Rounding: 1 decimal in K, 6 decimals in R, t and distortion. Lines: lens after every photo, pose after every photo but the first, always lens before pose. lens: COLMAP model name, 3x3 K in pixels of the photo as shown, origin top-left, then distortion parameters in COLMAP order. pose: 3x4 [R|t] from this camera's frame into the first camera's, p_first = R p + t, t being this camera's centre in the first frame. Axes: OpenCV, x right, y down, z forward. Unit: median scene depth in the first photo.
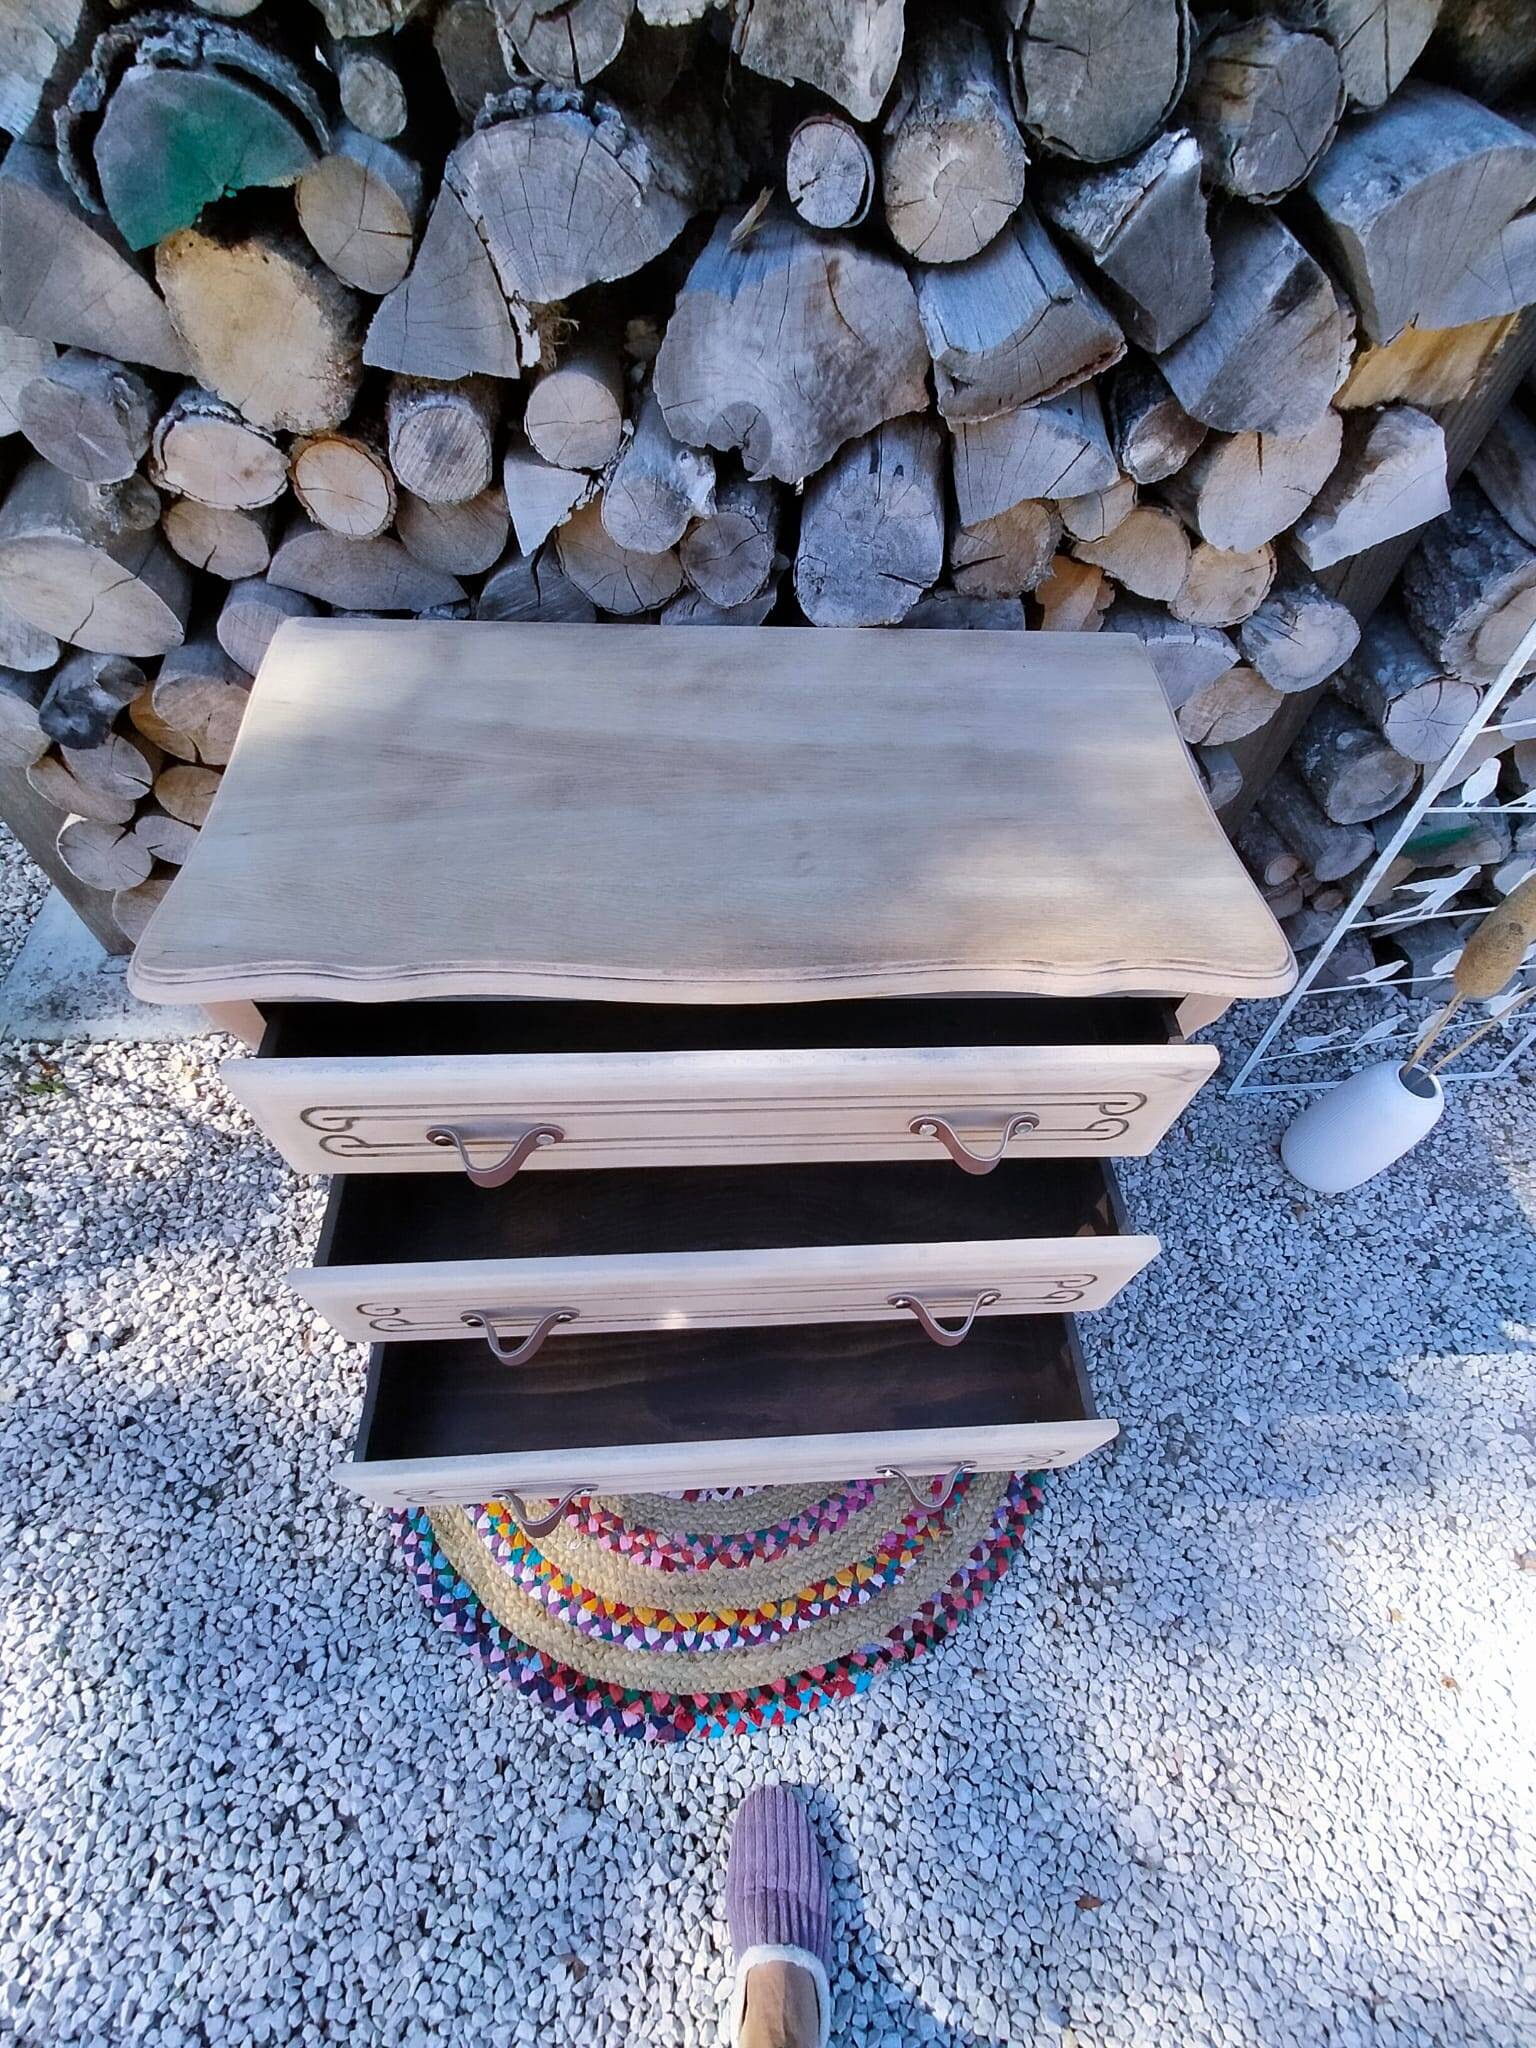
lens RADIAL K [[939.4, 0, 762.4], [0, 939.4, 1037.0], [0, 0, 1]] dist [-0.006265, 0.002274]
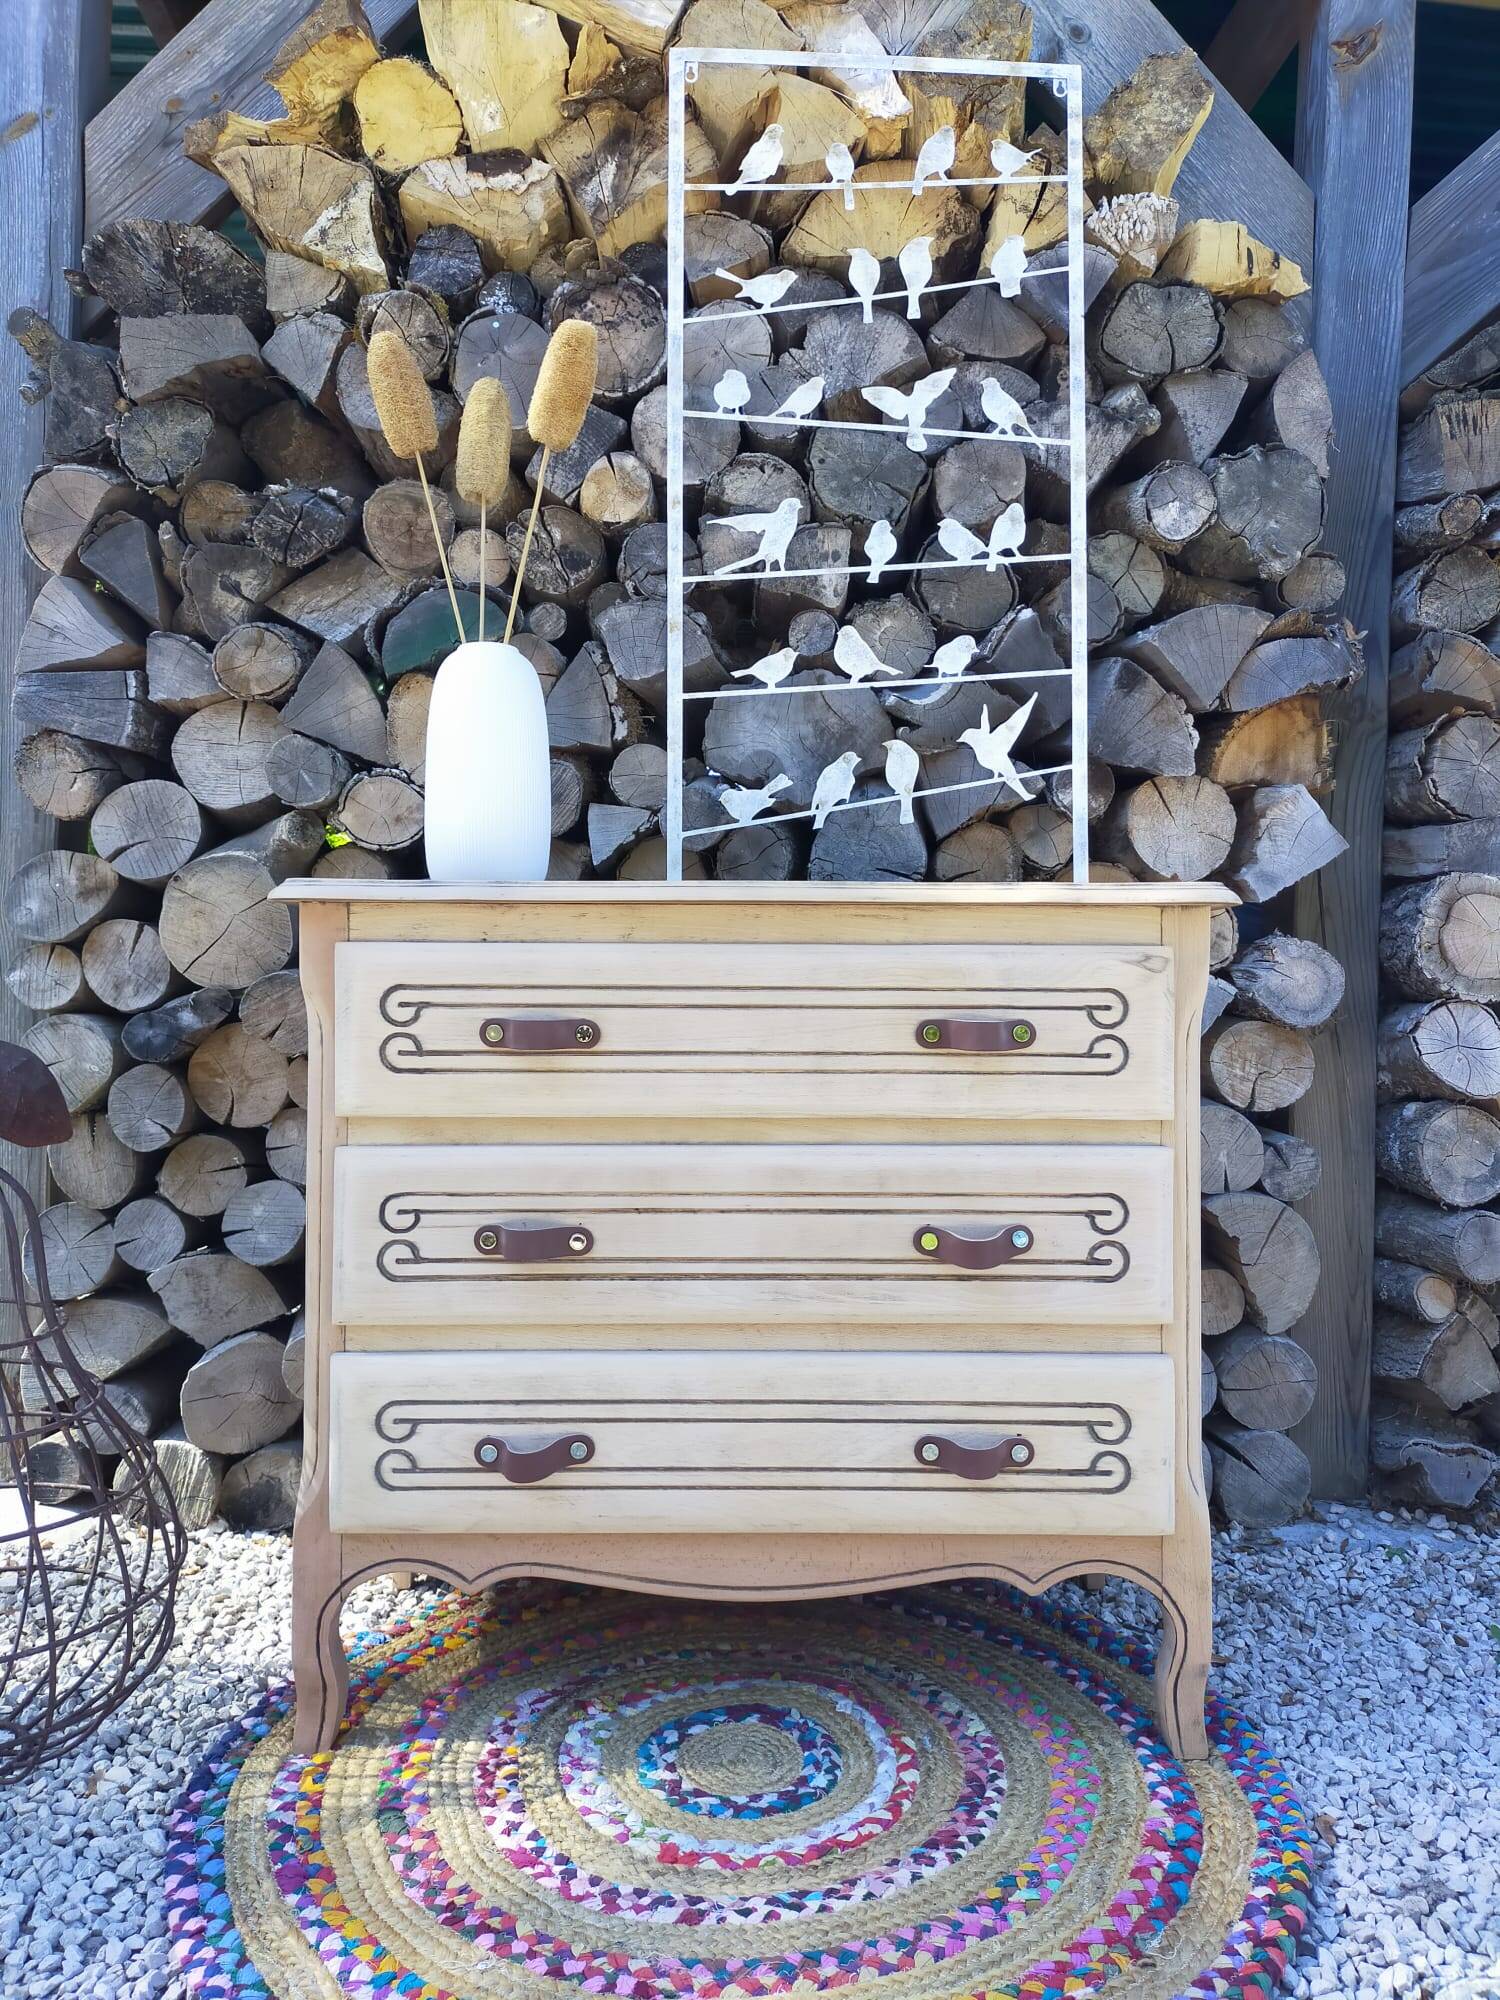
lens RADIAL K [[1523.3, 0, 749.8], [0, 1523.3, 980.0], [0, 0, 1]] dist [0.013199, -0.024641]
pose [[0.998773, -0.037211, -0.032680, 0.013798], [-0.006111, 0.562247, -0.826947, 1.013384], [0.049146, 0.826132, 0.561330, -0.006436]]
